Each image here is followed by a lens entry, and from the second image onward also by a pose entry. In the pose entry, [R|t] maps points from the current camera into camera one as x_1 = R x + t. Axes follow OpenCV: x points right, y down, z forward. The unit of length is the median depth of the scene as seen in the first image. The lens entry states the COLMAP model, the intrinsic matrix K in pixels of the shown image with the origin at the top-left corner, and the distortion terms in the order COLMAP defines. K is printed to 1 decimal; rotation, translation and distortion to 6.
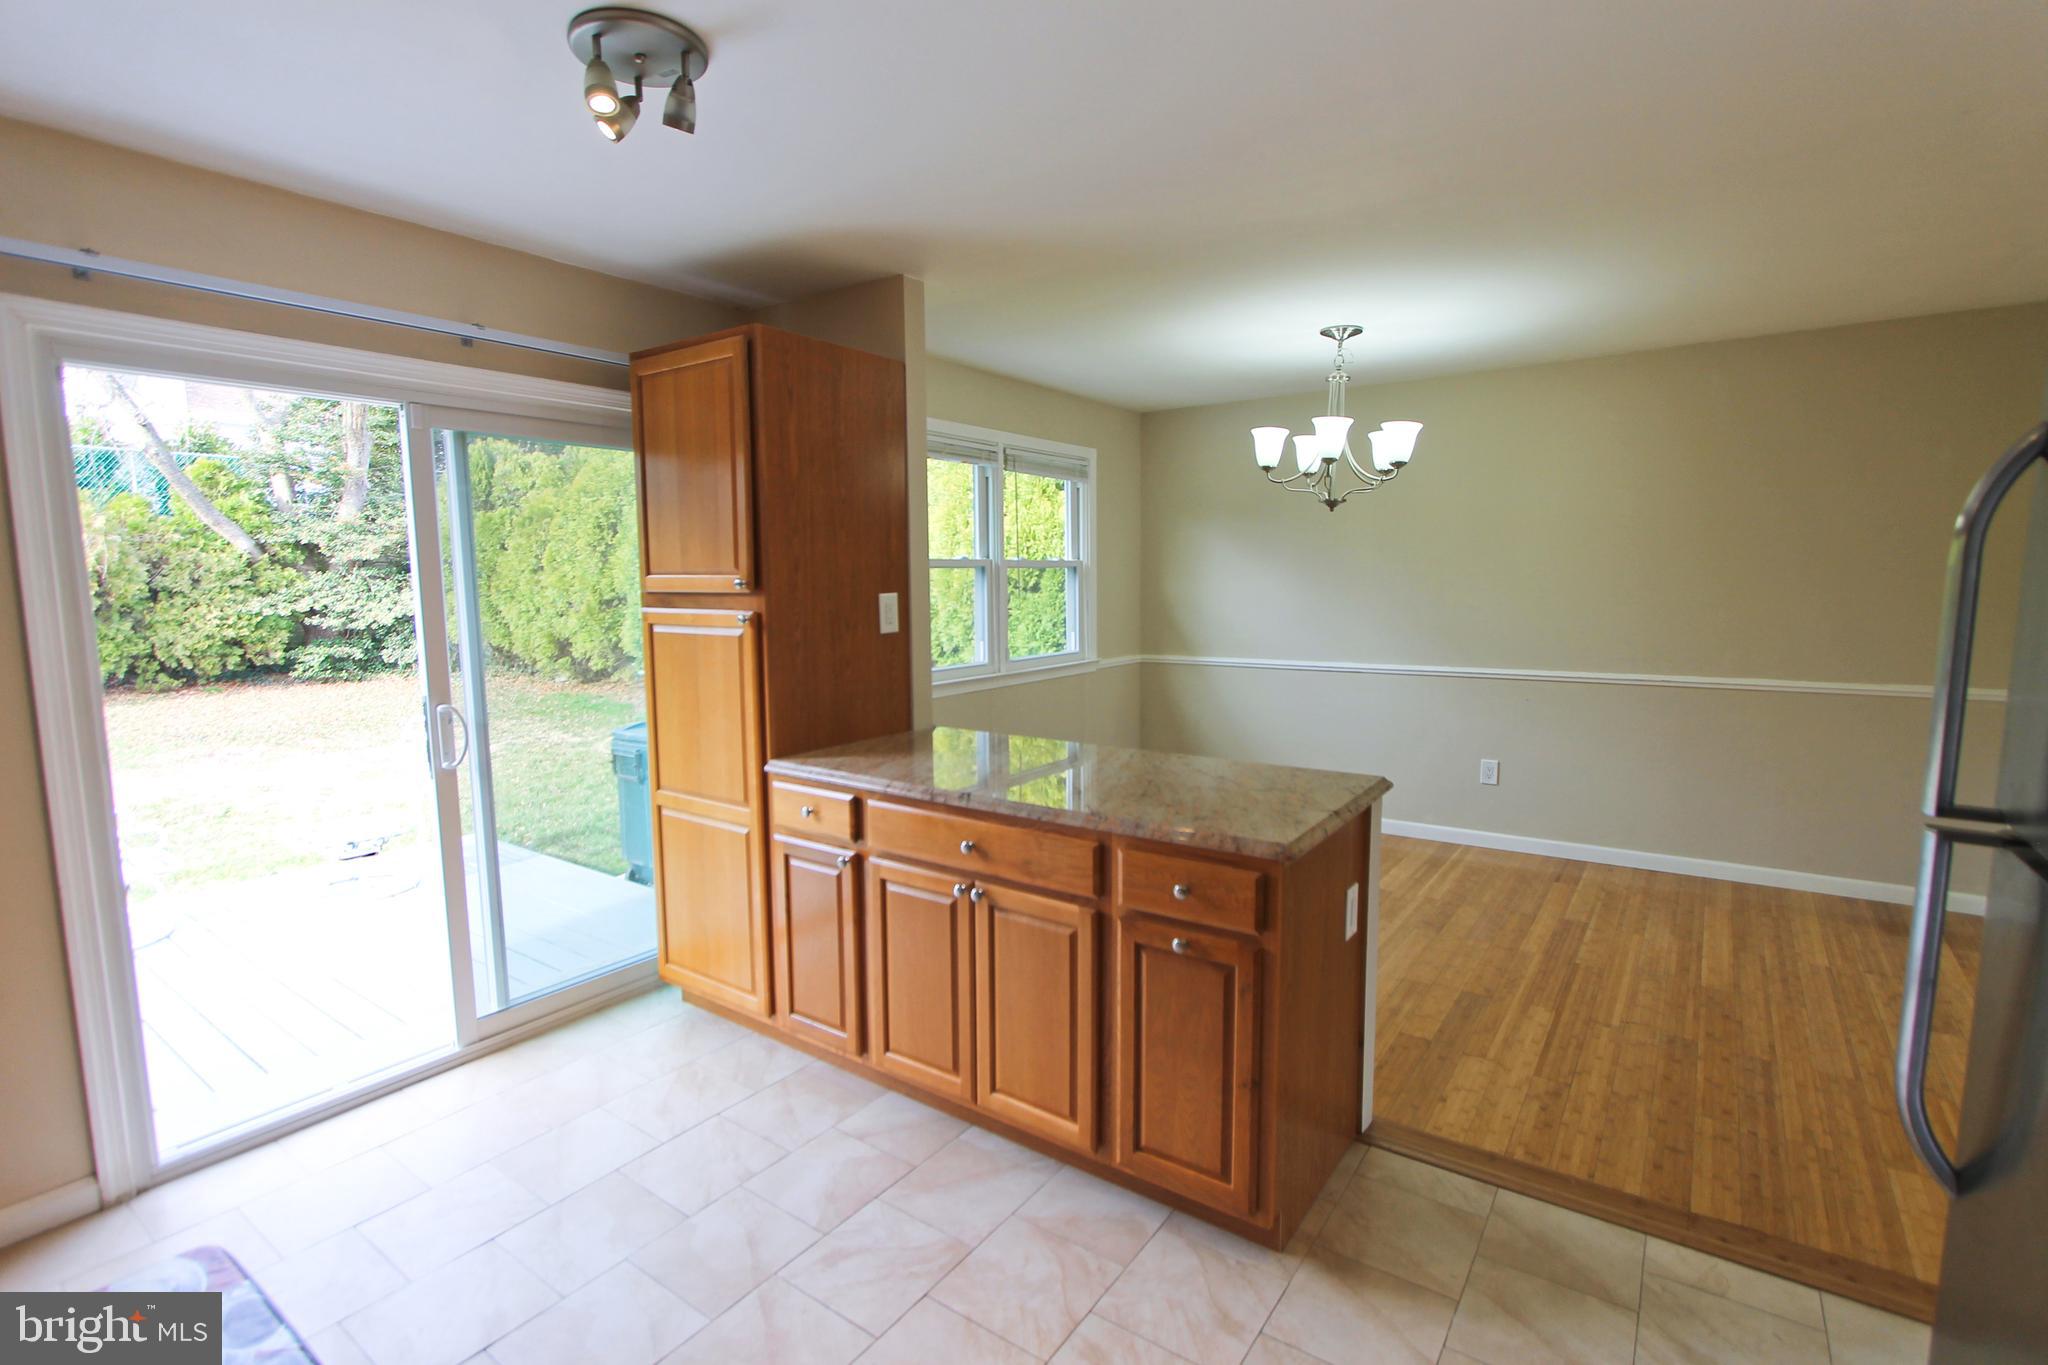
lens RADIAL K [[954.8, 0, 1031.2], [0, 954.8, 686.0], [0, 0, 1]] dist [-0.018921, 0.003181]
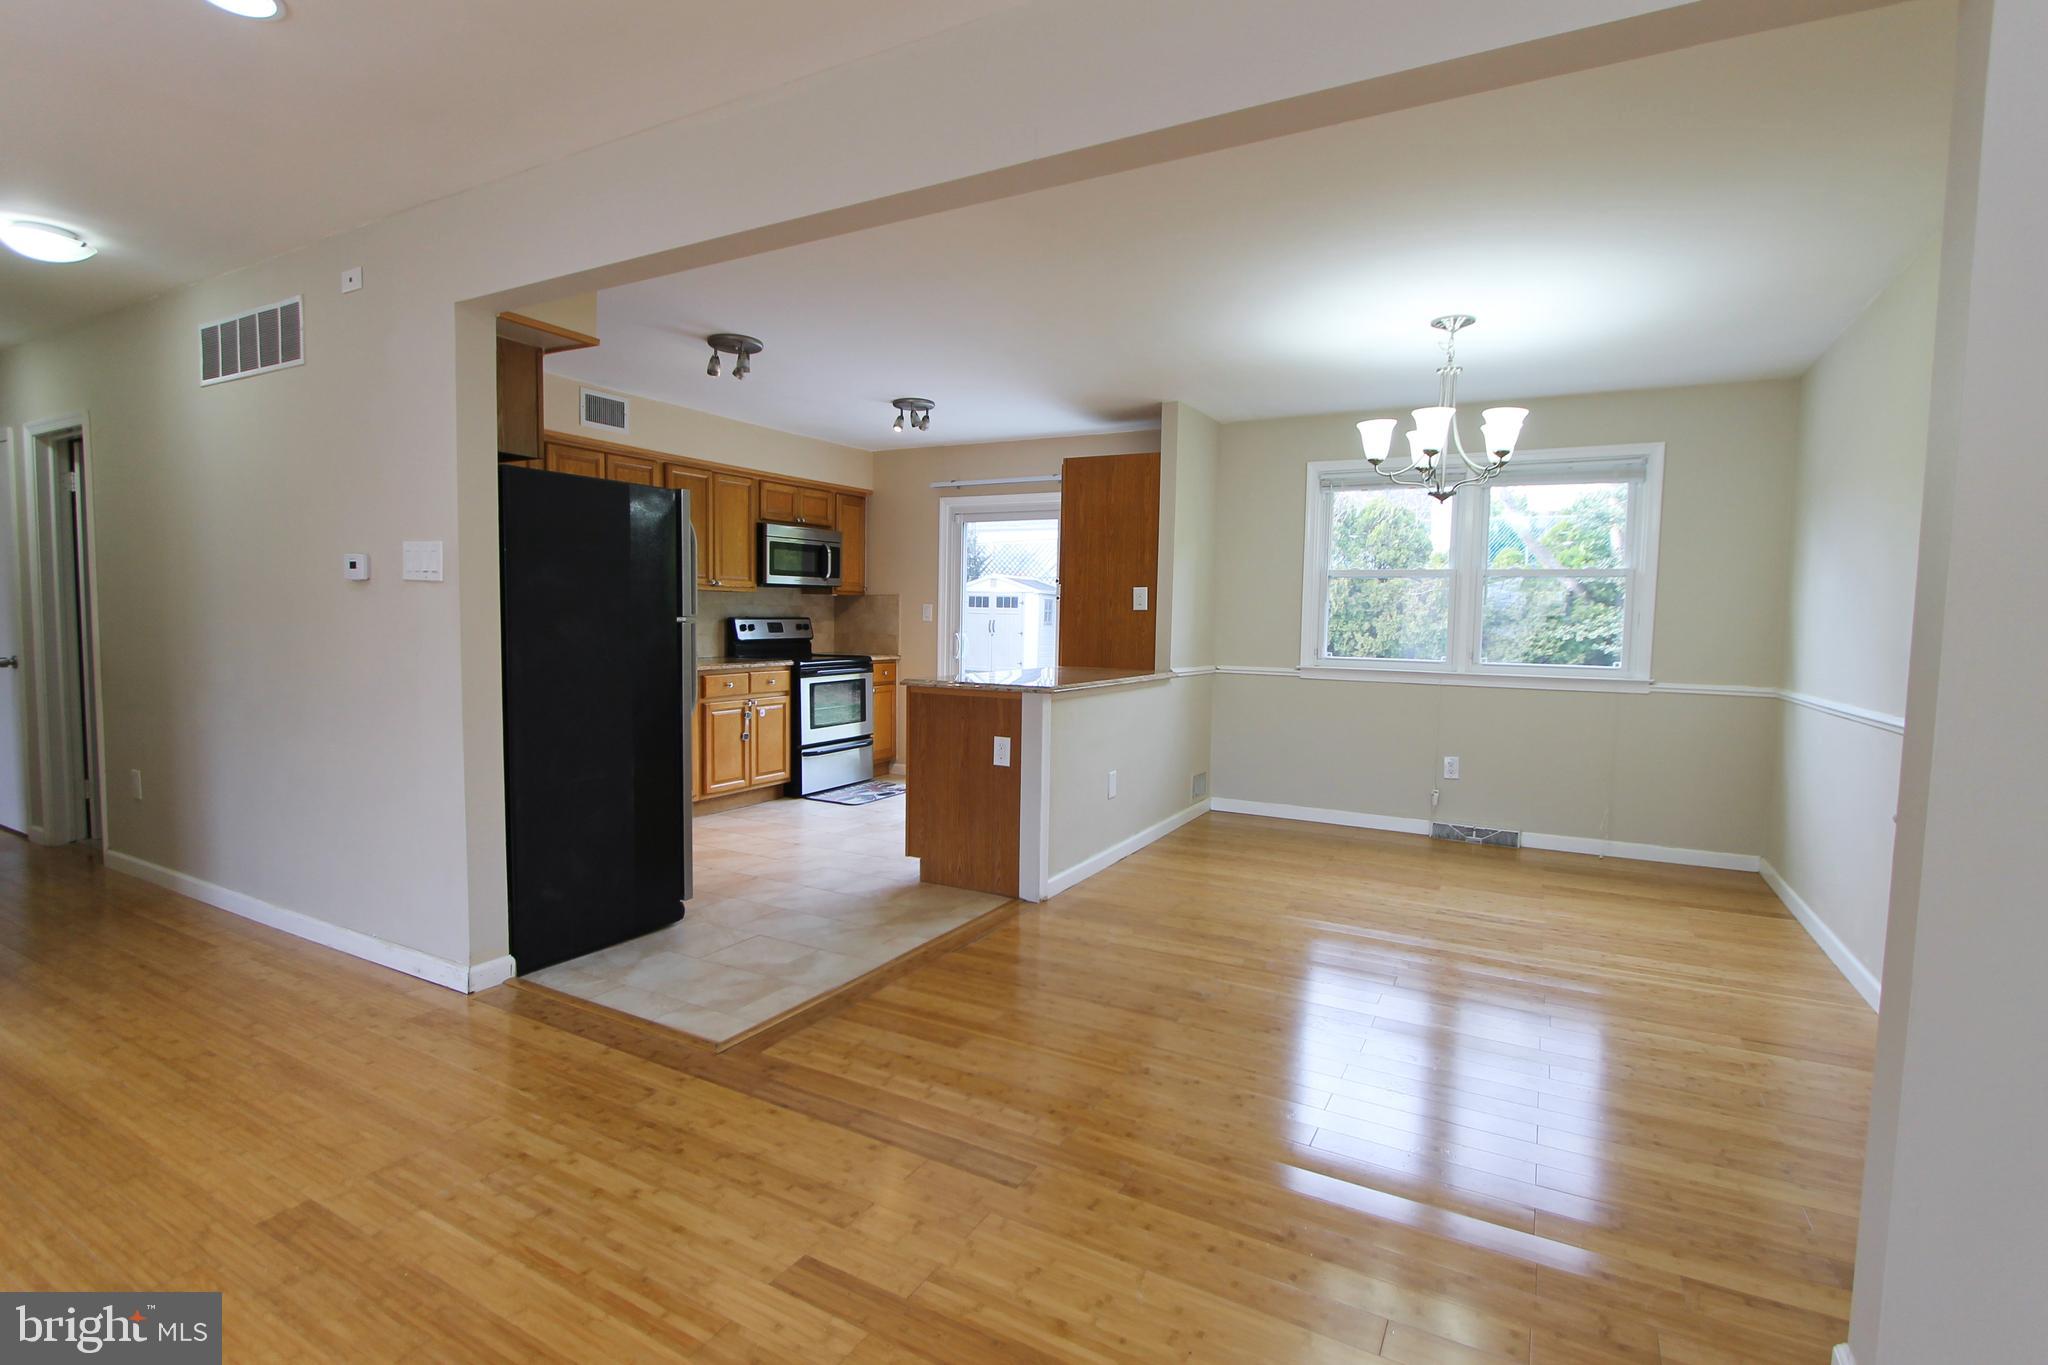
lens RADIAL K [[954.8, 0, 1031.2], [0, 954.8, 686.0], [0, 0, 1]] dist [-0.018921, 0.003181]
pose [[0.125191, 0.082252, -0.988717, 0.413349], [-0.133823, 0.988850, 0.065318, -0.001669], [0.983066, 0.124136, 0.134803, 0.155776]]
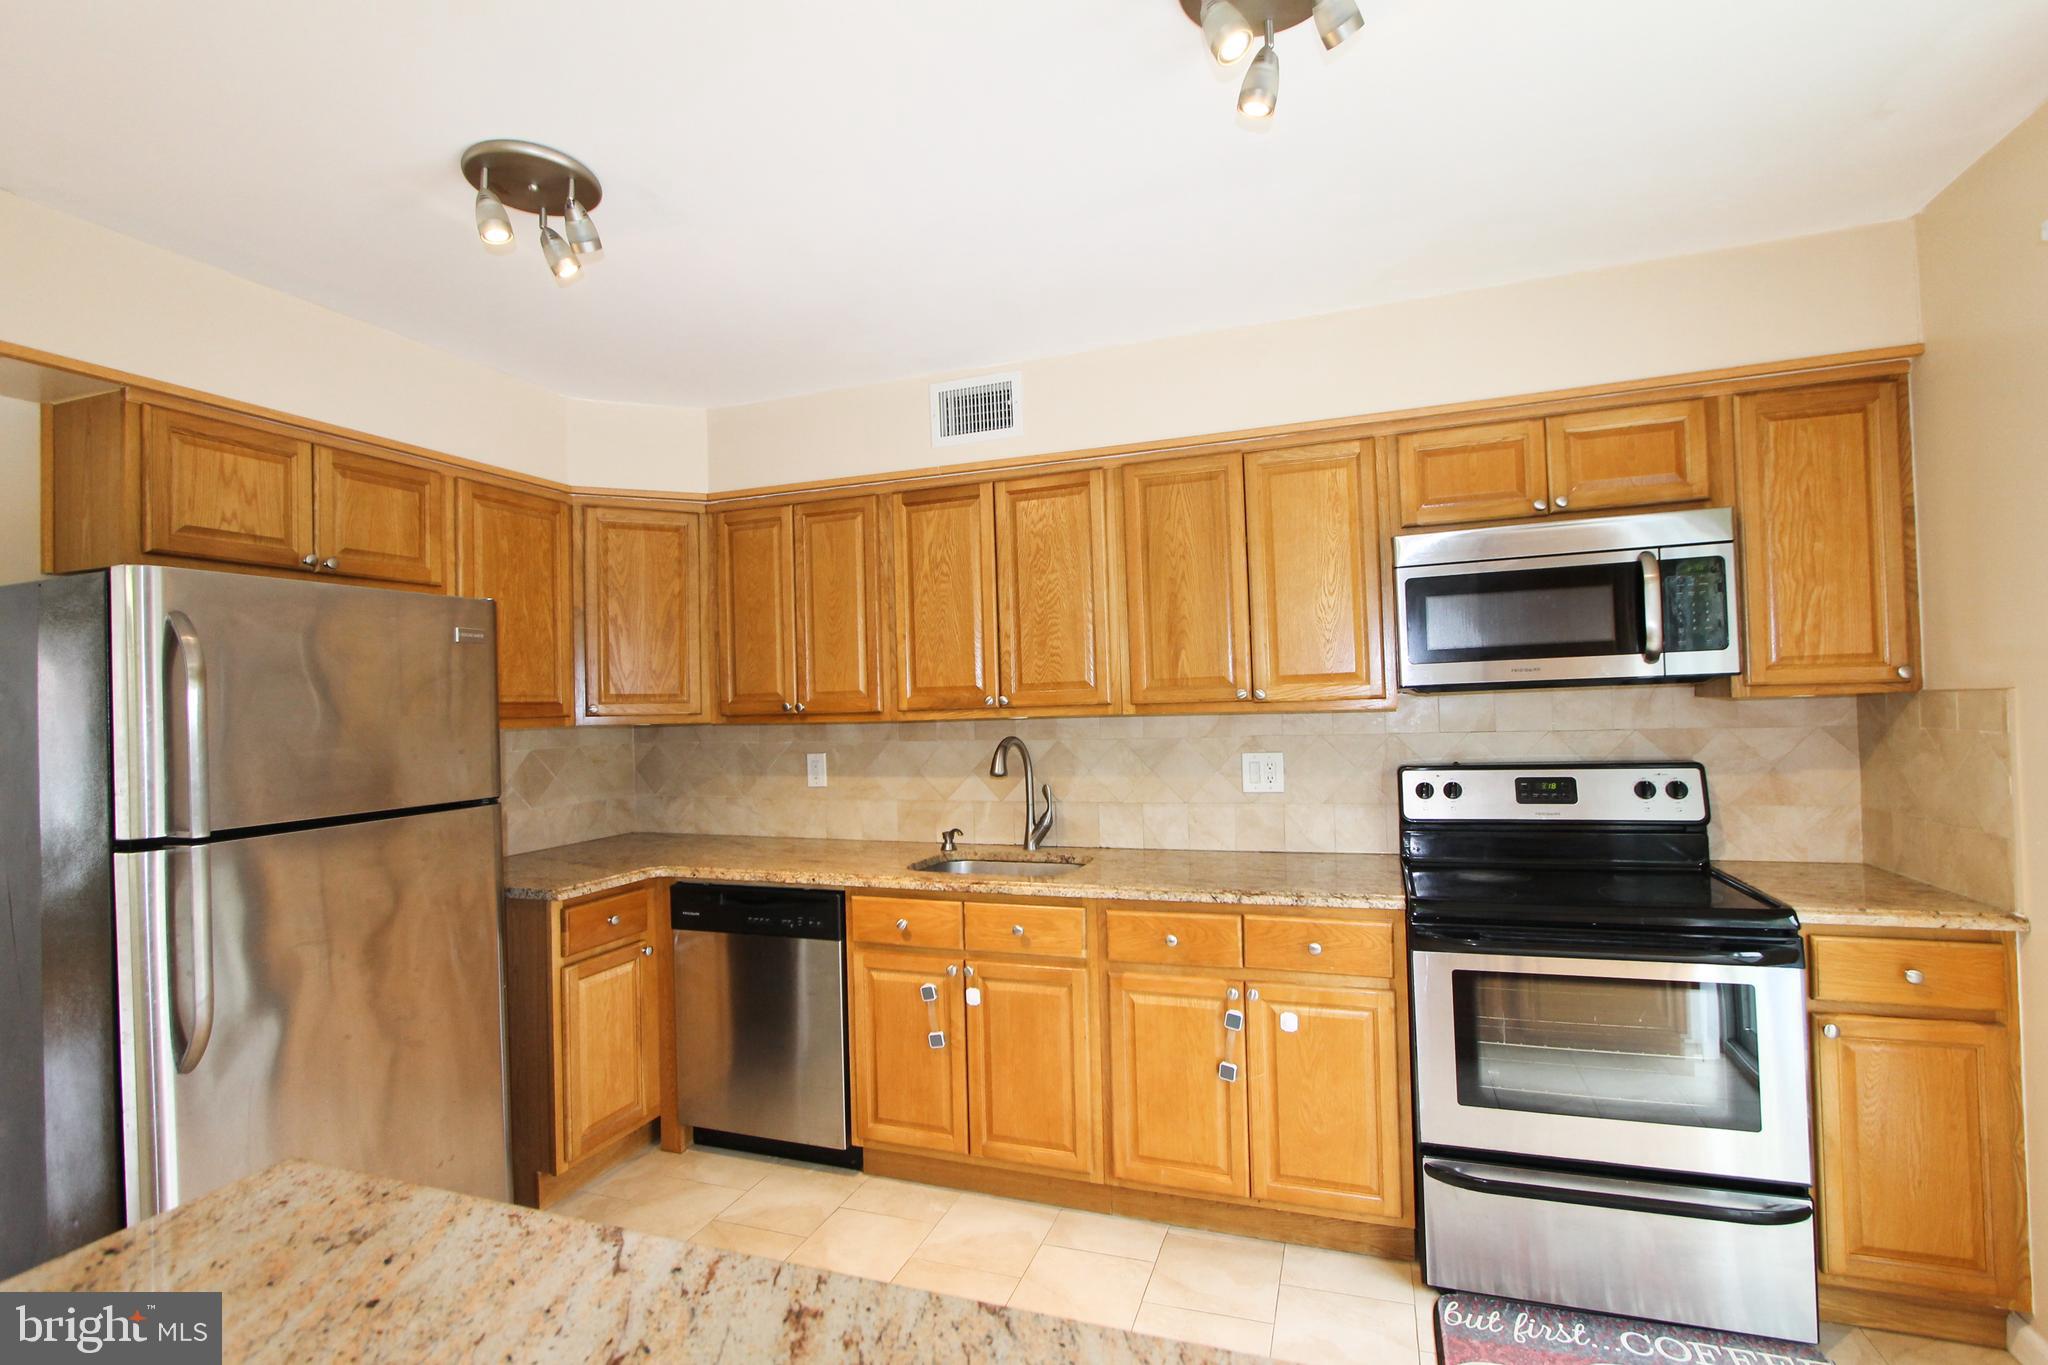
lens RADIAL K [[954.8, 0, 1031.2], [0, 954.8, 686.0], [0, 0, 1]] dist [-0.018921, 0.003181]
pose [[-0.960385, 0.030056, -0.277049, 0.000124], [0.003532, 0.995400, 0.095745, -0.024382], [0.278653, 0.090973, -0.956074, 0.253675]]
